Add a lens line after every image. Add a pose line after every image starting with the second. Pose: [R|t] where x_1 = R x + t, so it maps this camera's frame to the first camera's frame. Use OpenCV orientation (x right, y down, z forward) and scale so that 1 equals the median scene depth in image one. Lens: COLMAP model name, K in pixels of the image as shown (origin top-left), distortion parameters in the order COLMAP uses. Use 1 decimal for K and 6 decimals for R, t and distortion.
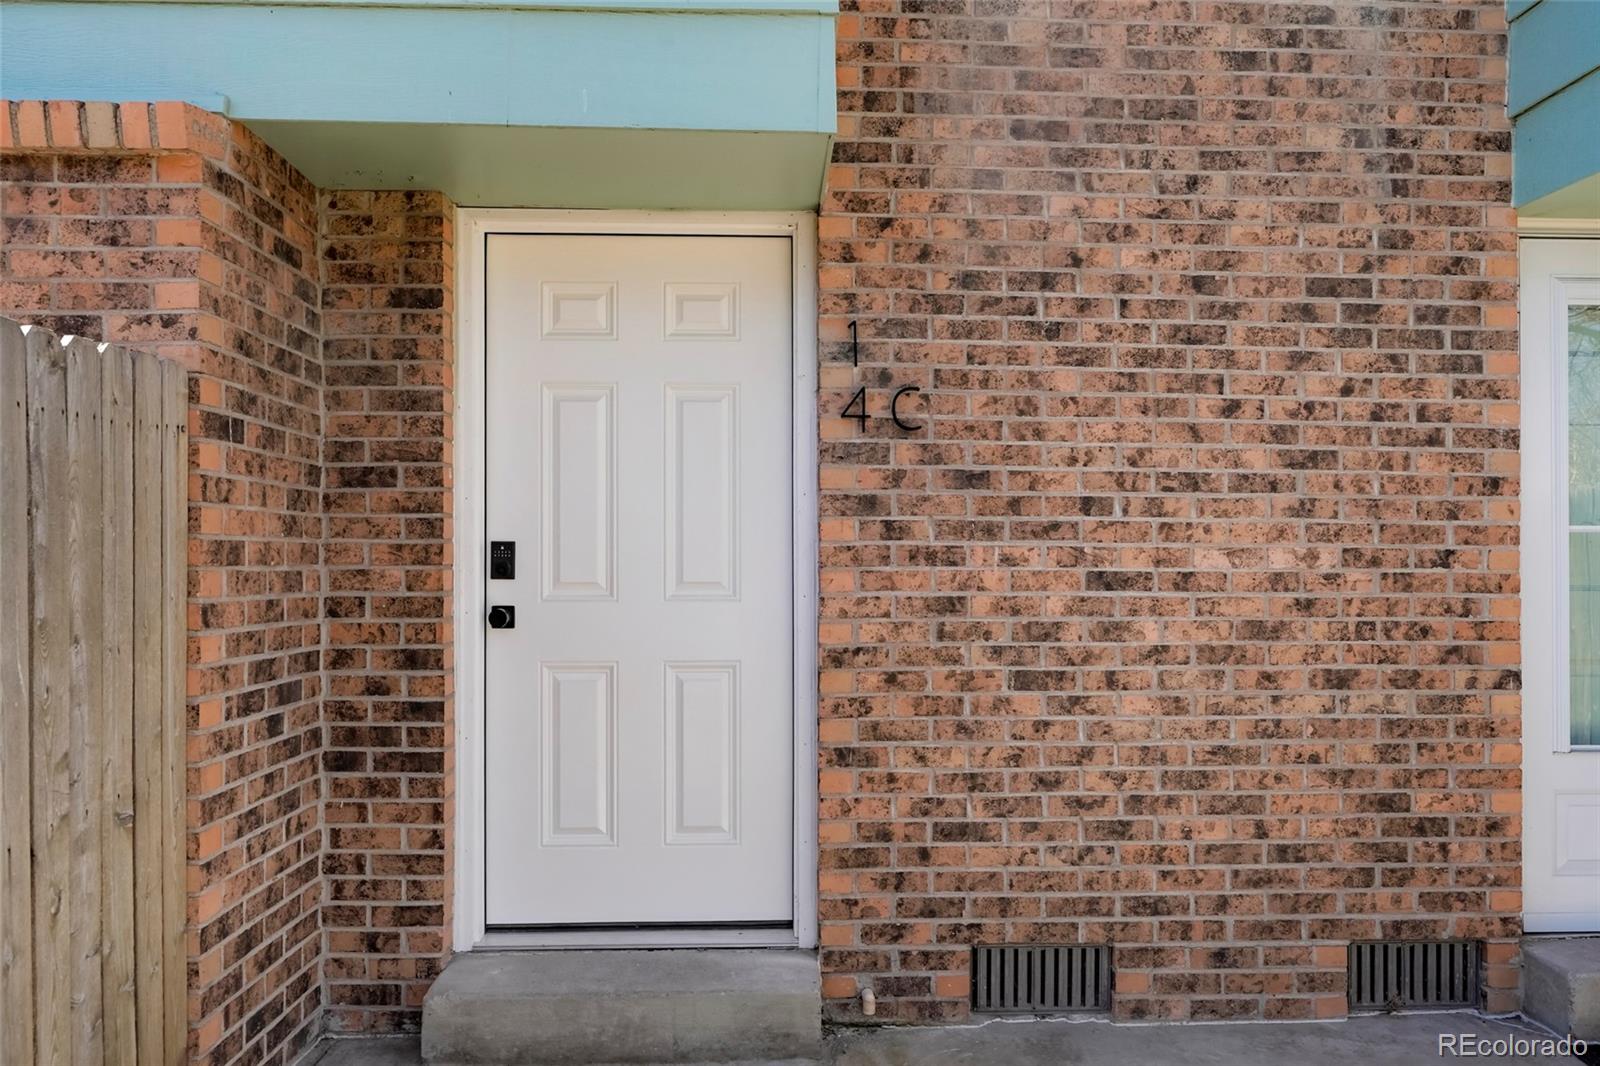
lens RADIAL K [[1089.6, 0, 808.8], [0, 1089.6, 568.3], [0, 0, 1]] dist [-0.002724, -0.002004]
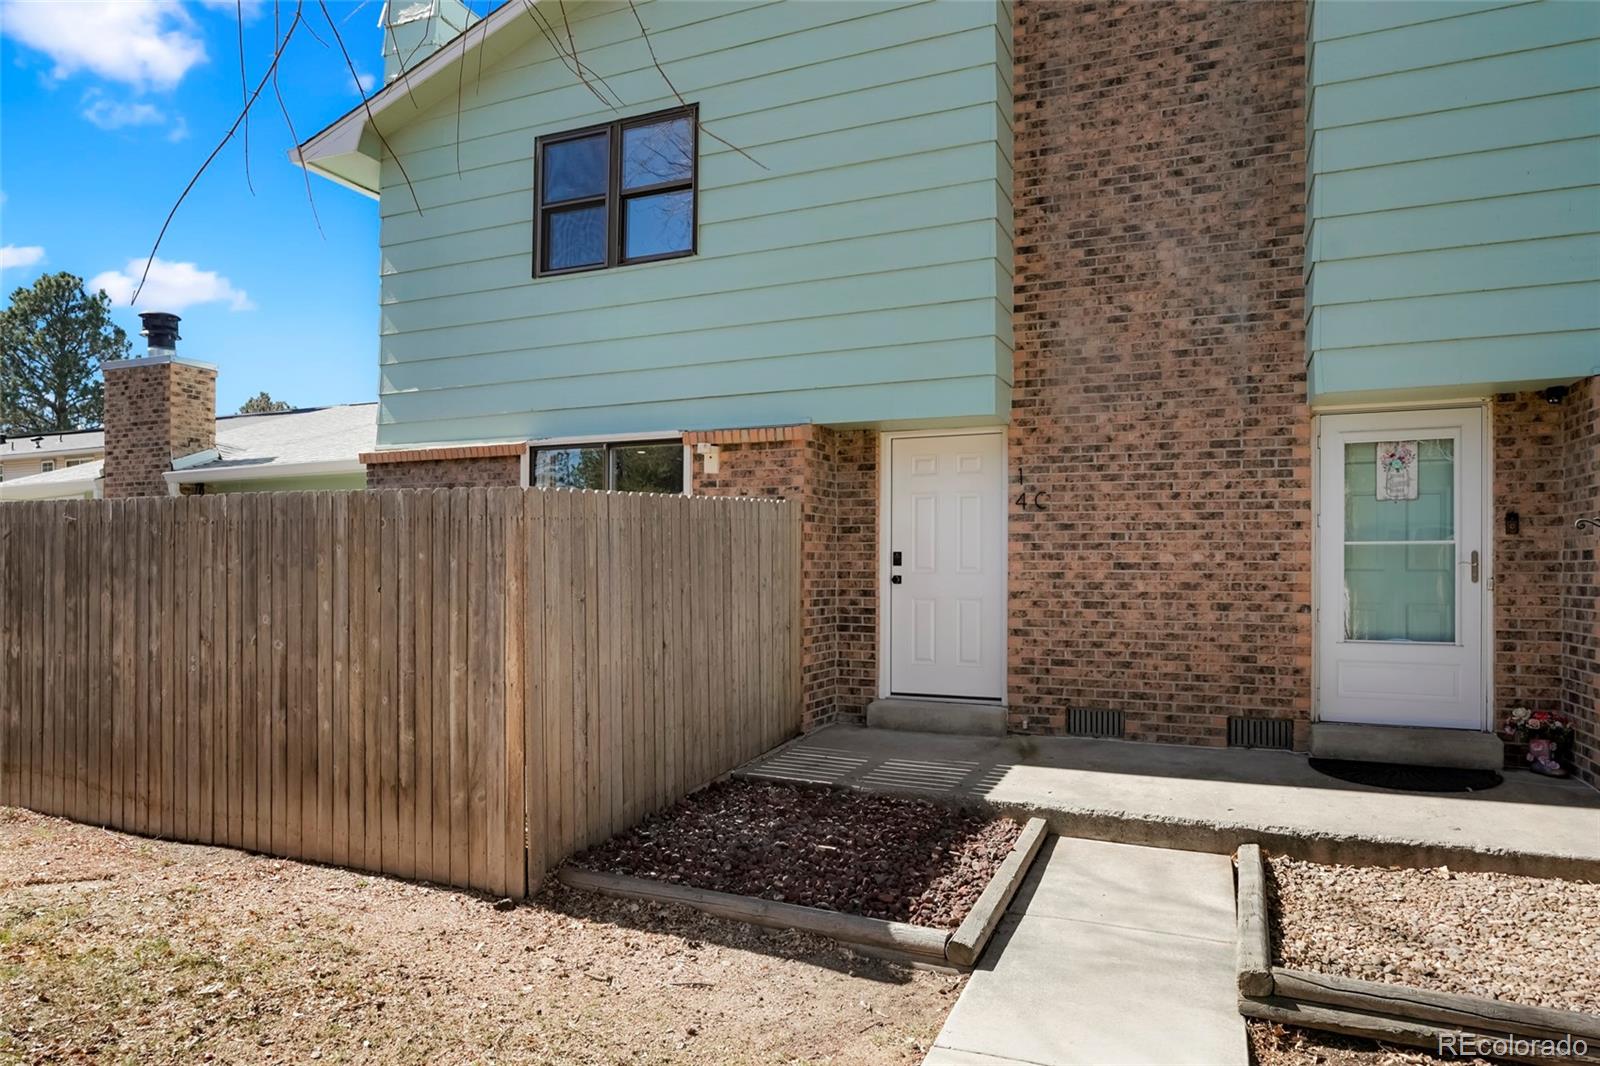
lens RADIAL K [[982.5, 0, 800.0], [0, 982.5, 533.0], [0, 0, 1]] dist [-0.000138, 0.000742]
pose [[0.900780, -0.014813, -0.434023, 0.589869], [-0.004193, 0.999075, -0.042799, 0.035615], [0.434255, 0.040372, 0.899885, -1.370925]]
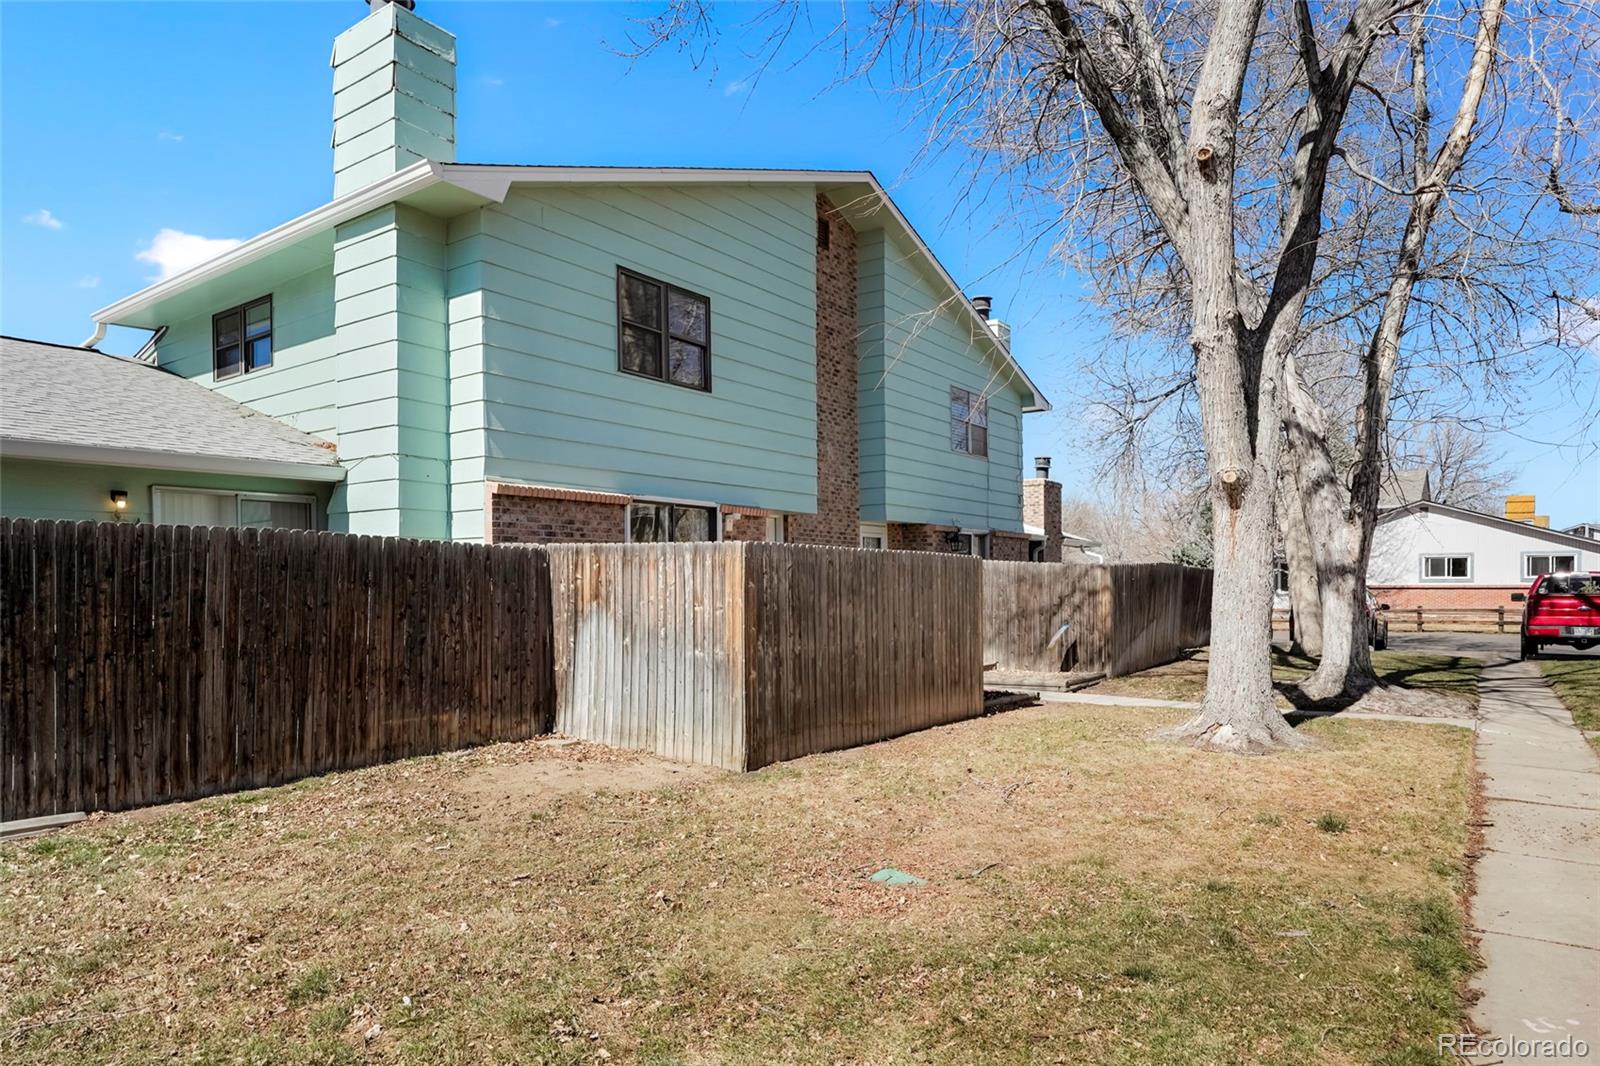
lens RADIAL K [[953.8, 0, 800.0], [0, 953.8, 533.0], [0, 0, 1]] dist [0.002250, 0.003230]
pose [[0.620574, 0.037059, 0.783272, -3.645311], [0.010127, 0.998421, -0.055262, 0.014098], [-0.784083, 0.042227, 0.619218, -1.960482]]
